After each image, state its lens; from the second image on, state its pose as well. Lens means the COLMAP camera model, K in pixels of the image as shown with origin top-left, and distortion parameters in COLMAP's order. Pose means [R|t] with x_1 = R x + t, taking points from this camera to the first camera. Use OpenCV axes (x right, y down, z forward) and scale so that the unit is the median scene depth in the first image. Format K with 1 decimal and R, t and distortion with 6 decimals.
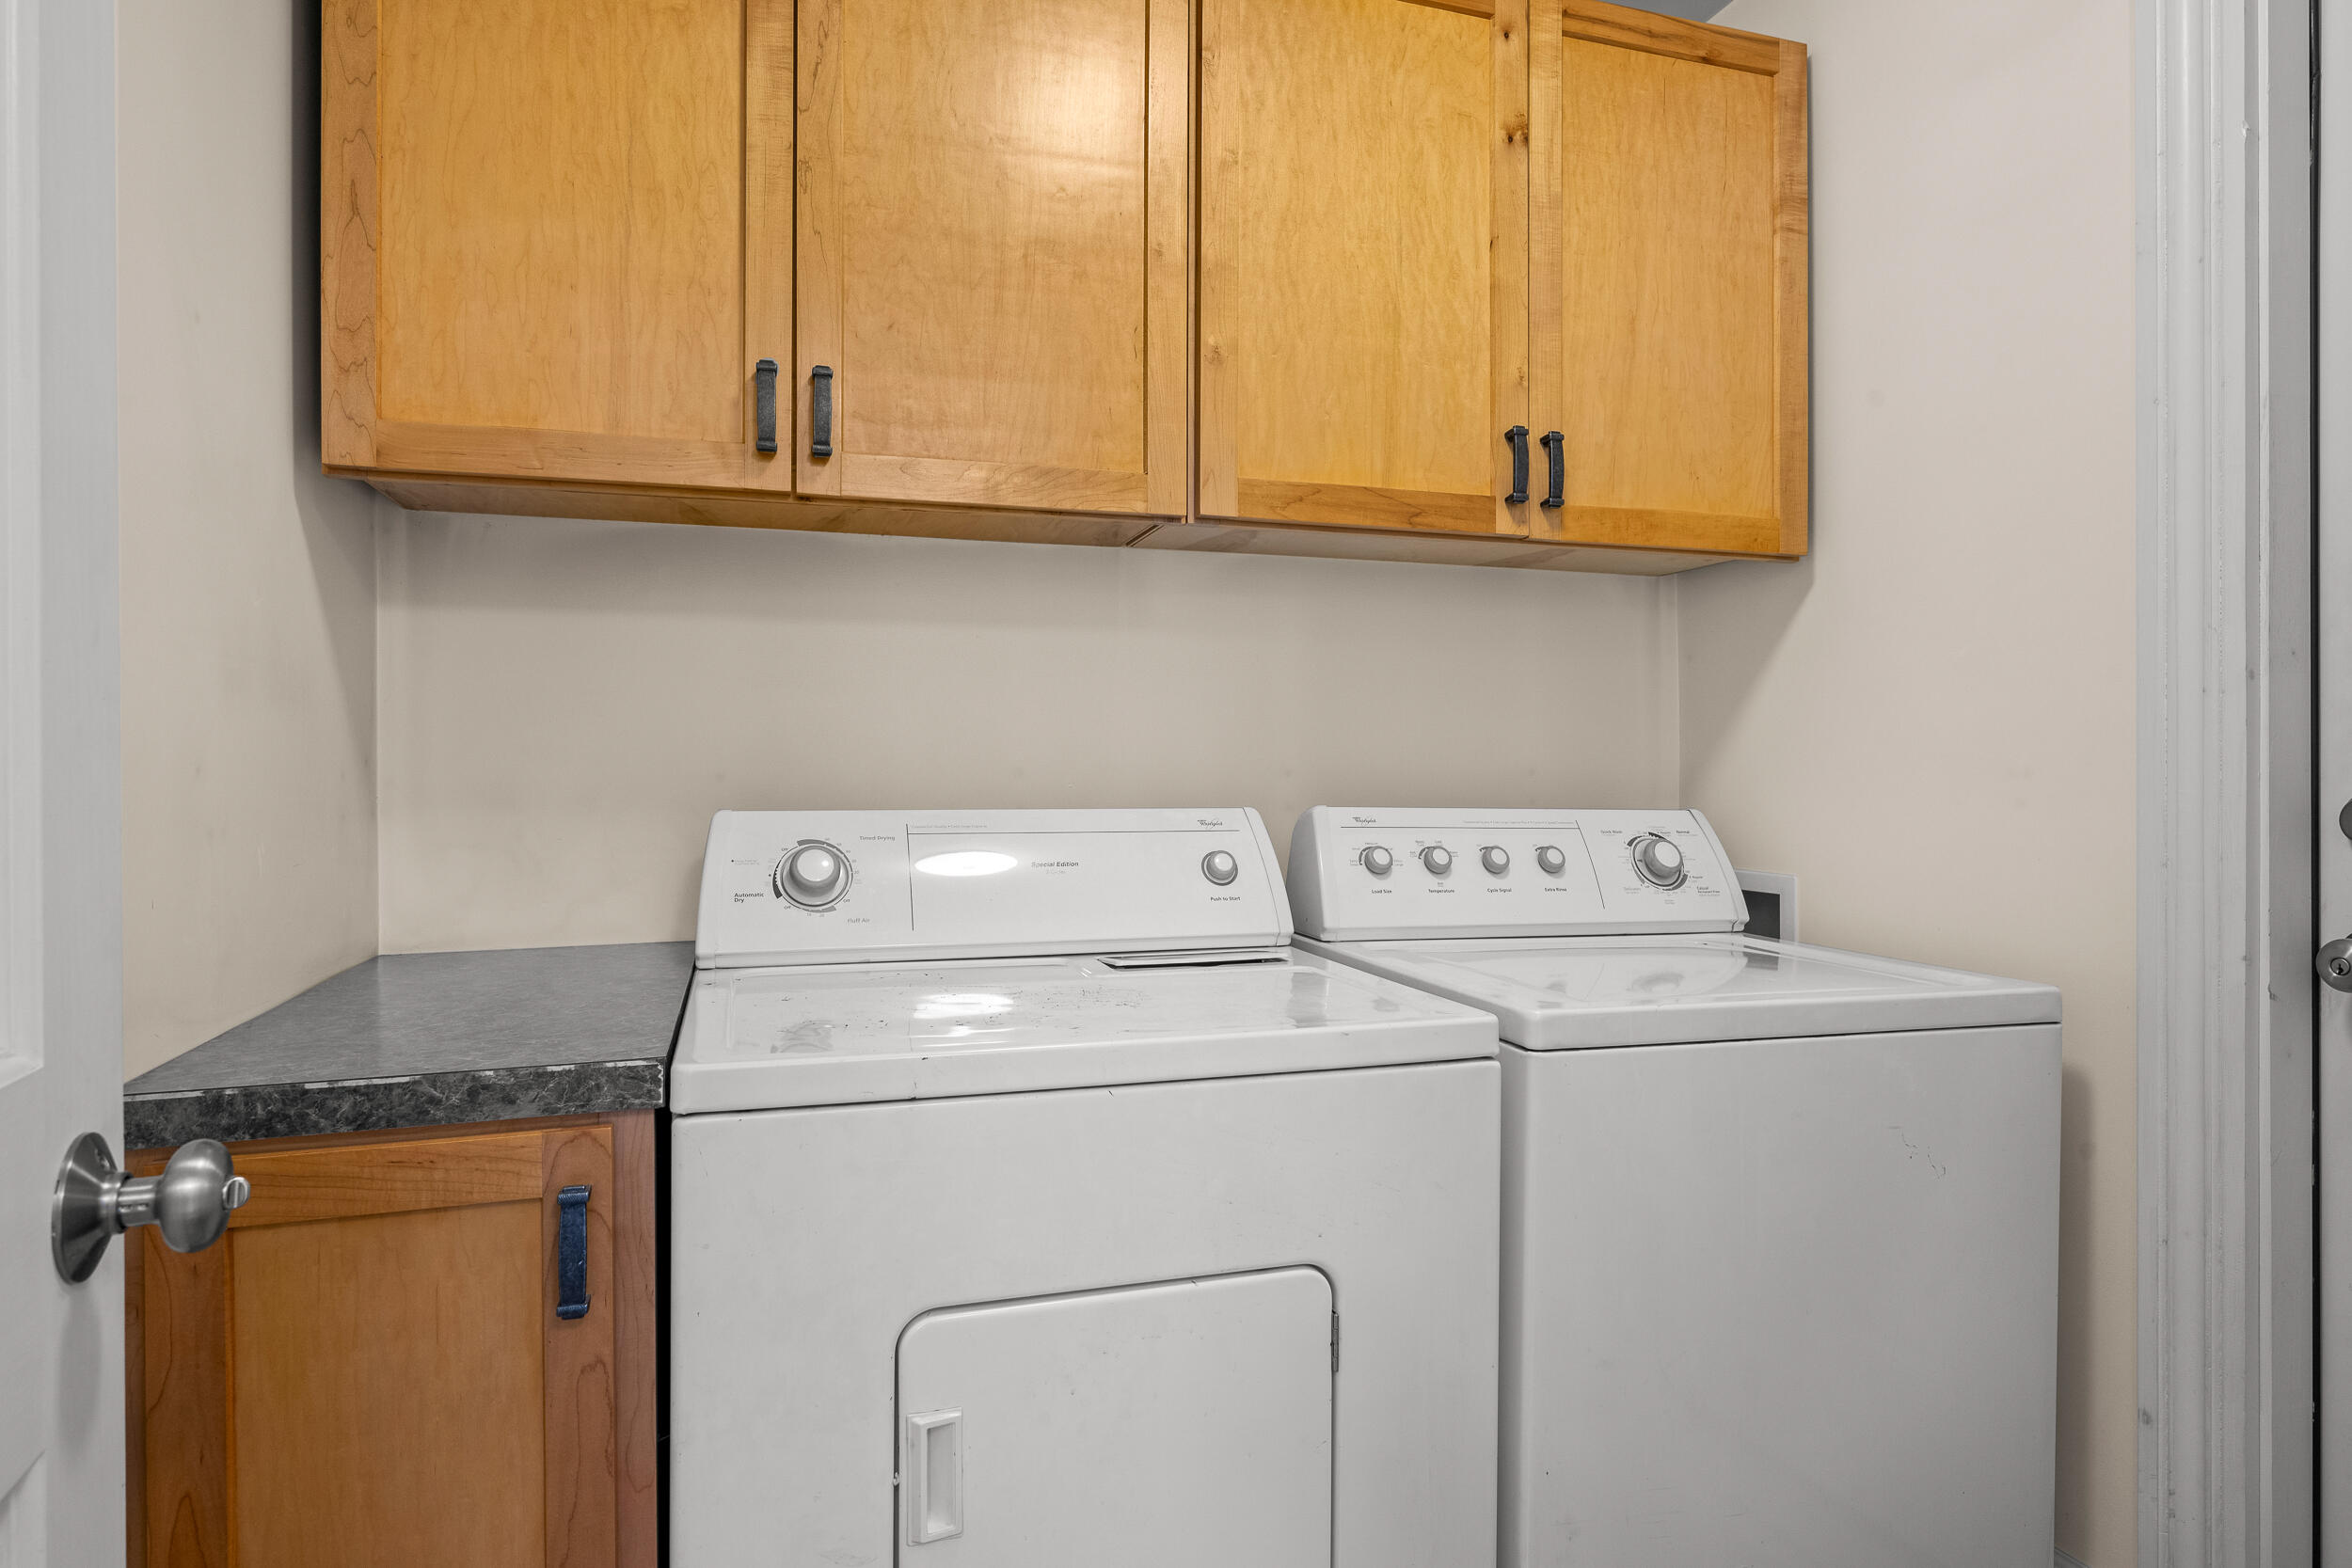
lens RADIAL K [[1342.4, 0, 1179.1], [0, 1342.4, 777.1], [0, 0, 1]] dist [0.000160, 0.000078]
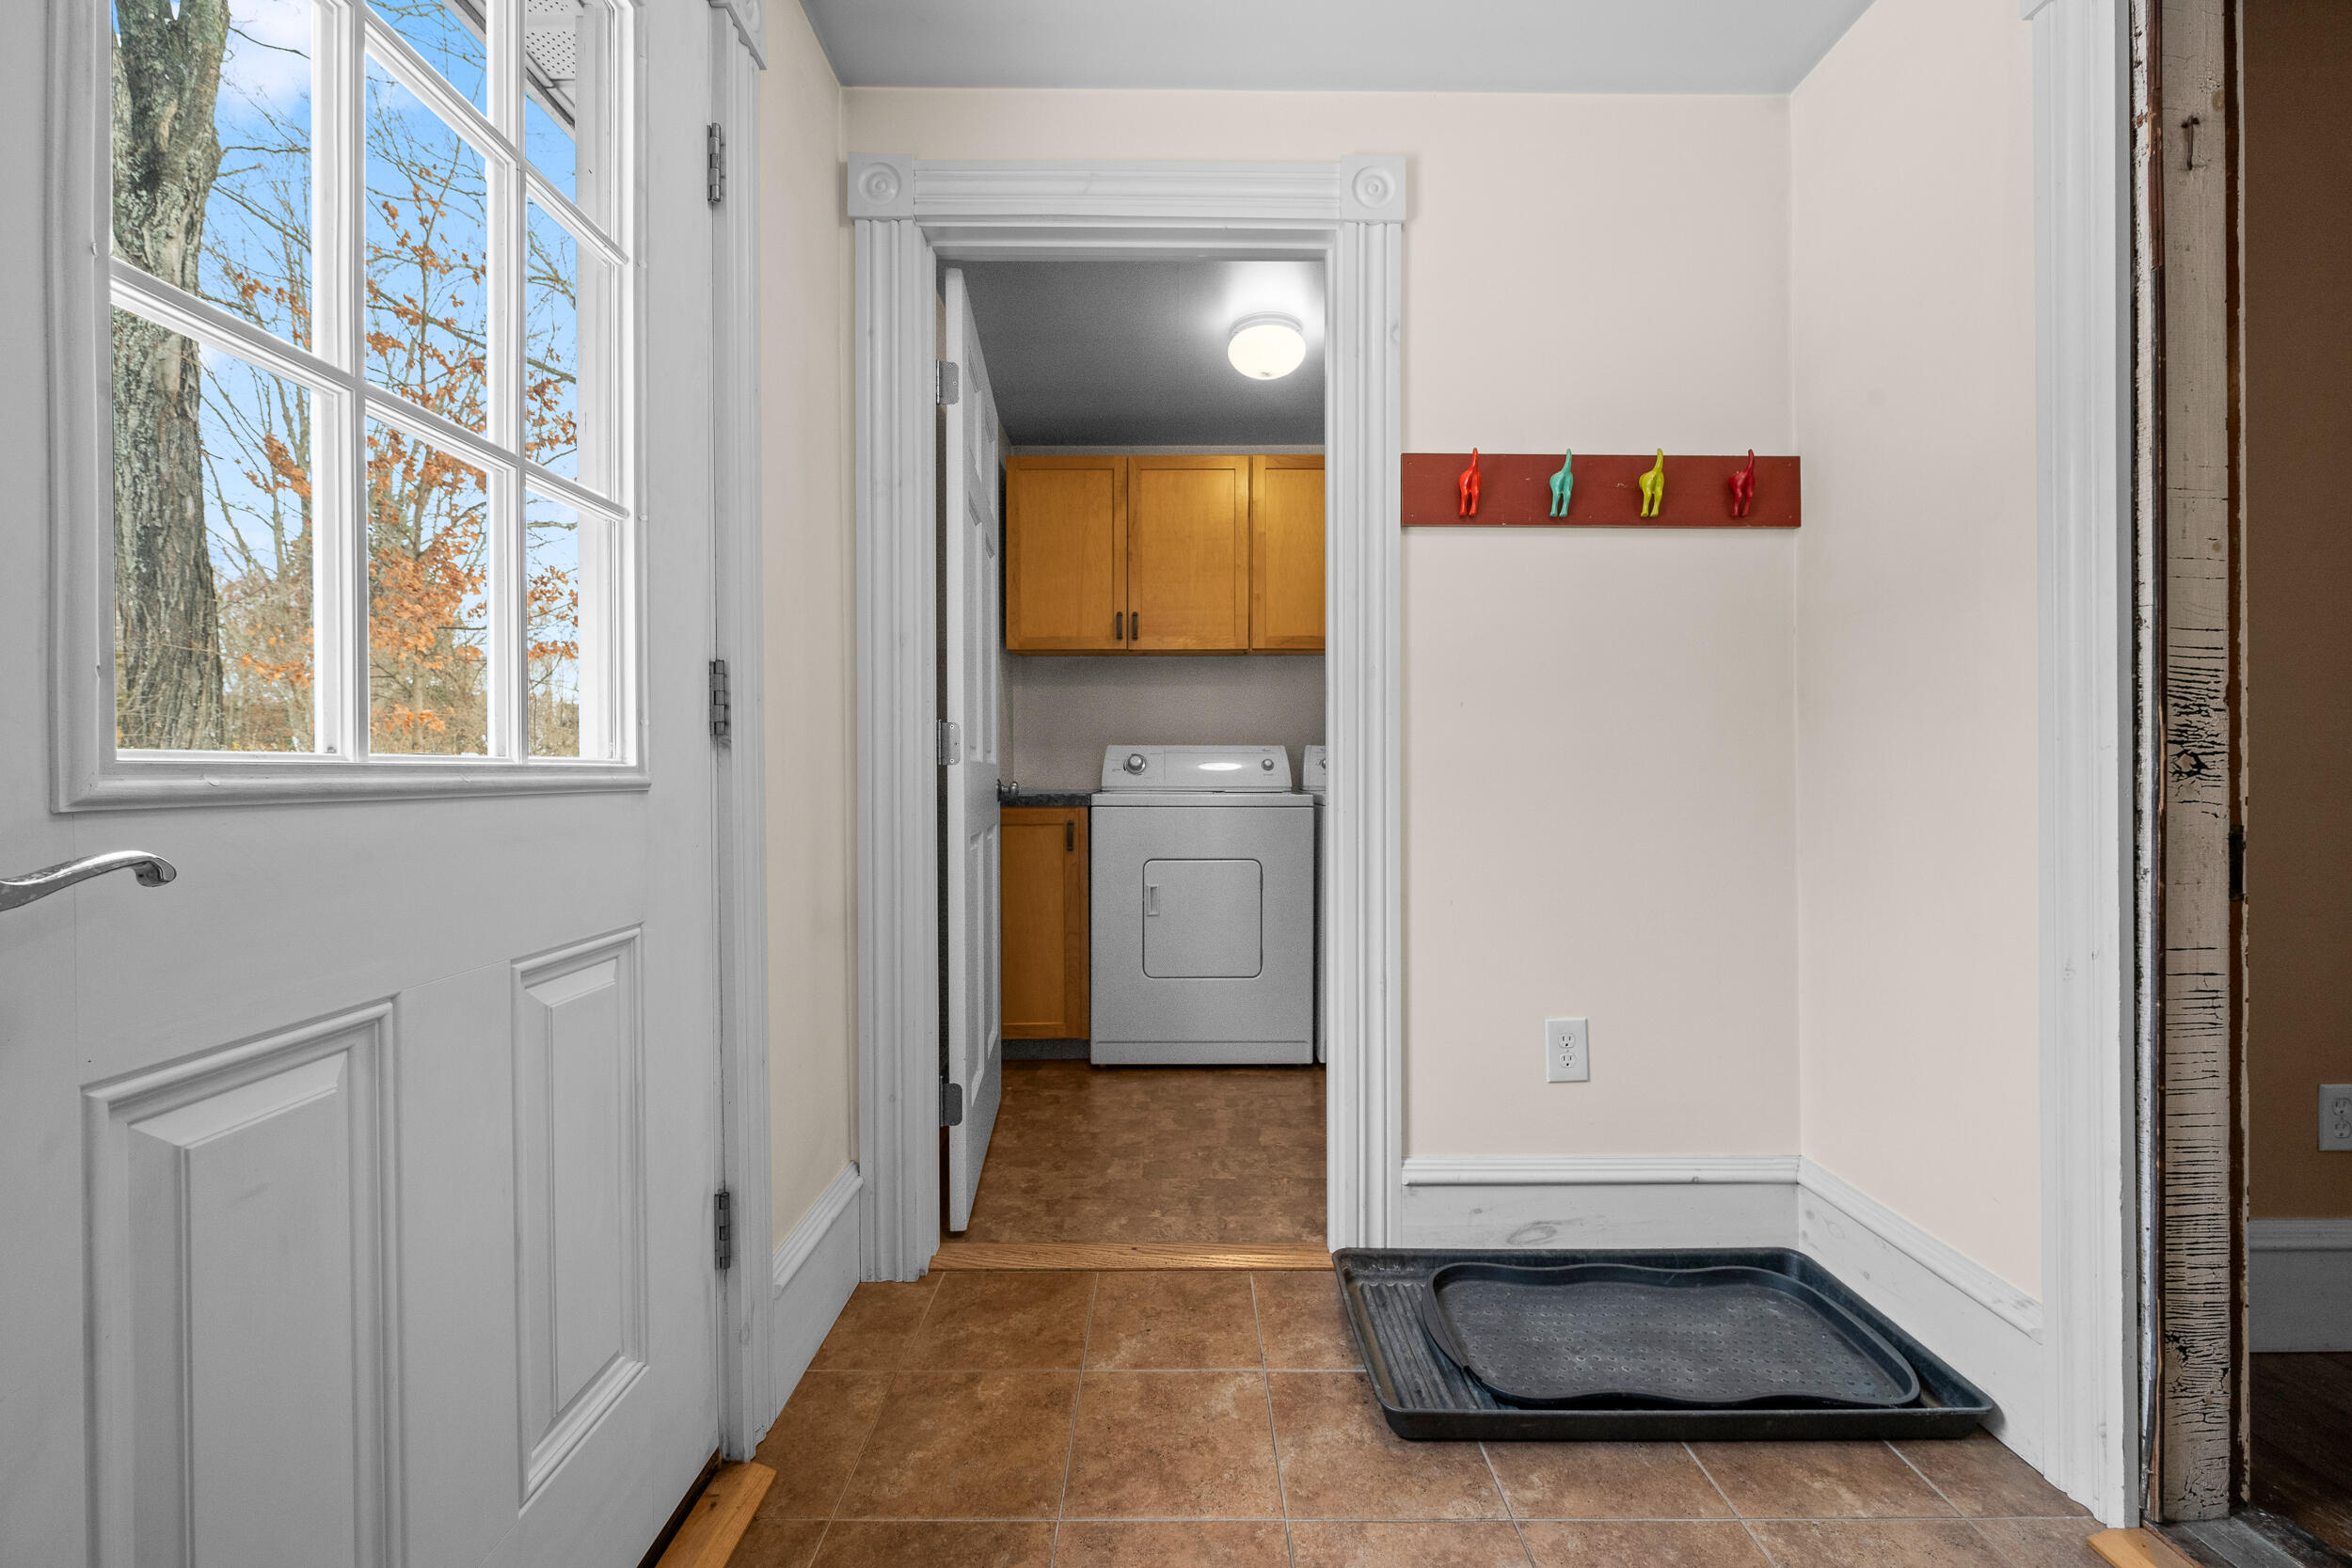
lens RADIAL K [[937.5, 0, 1176.6], [0, 937.5, 778.7], [0, 0, 1]] dist [0.000674, -0.000443]
pose [[0.956437, -0.000291, -0.291939, 0.526694], [0.001086, 0.999996, 0.002561, 0.110640], [0.291937, -0.002766, 0.956434, -1.240689]]
